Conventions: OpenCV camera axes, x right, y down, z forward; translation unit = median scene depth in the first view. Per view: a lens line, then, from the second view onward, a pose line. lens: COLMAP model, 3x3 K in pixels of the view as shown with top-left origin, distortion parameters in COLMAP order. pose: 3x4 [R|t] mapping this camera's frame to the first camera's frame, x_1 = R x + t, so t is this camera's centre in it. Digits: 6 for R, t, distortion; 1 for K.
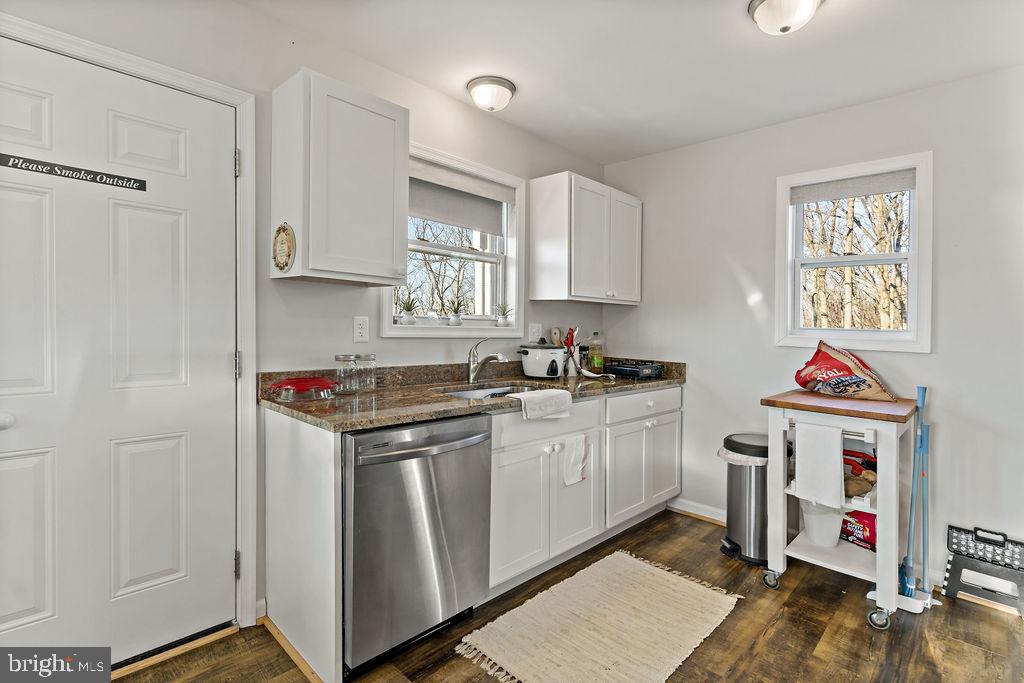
lens RADIAL K [[484.0, 0, 495.1], [0, 484.0, 332.0], [0, 0, 1]] dist [0.002364, -0.000043]
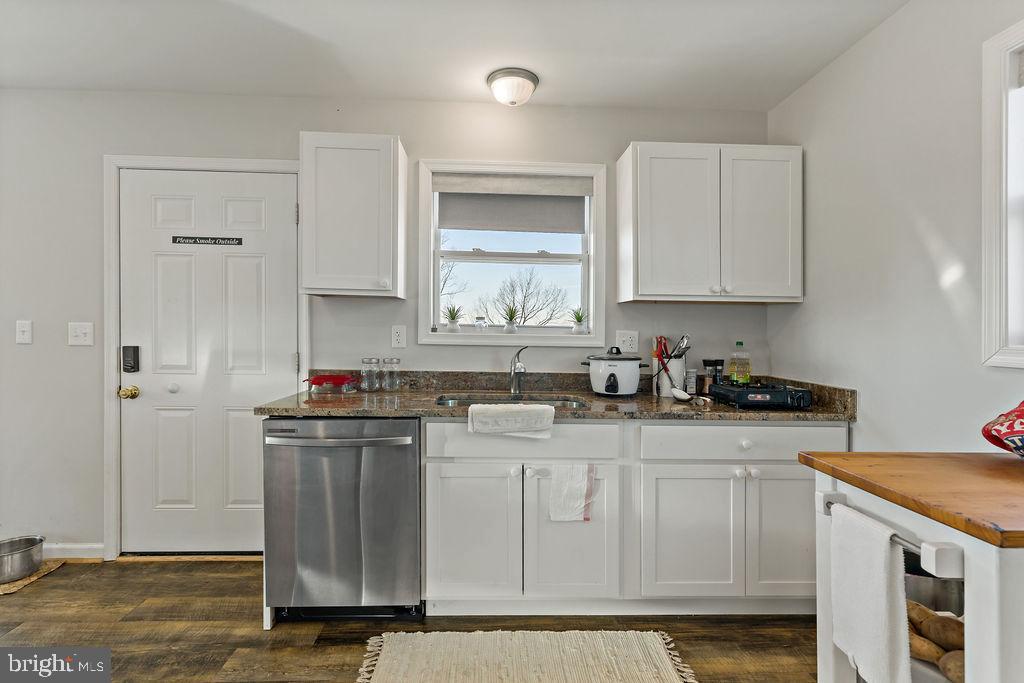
lens RADIAL K [[481.0, 0, 512.0], [0, 481.0, 341.5], [0, 0, 1]] dist [0.003467, 0.000173]
pose [[0.741033, -0.002499, -0.671464, 0.603146], [-0.006870, 0.999913, -0.011304, 0.014544], [0.671433, 0.012990, 0.740951, 0.300577]]
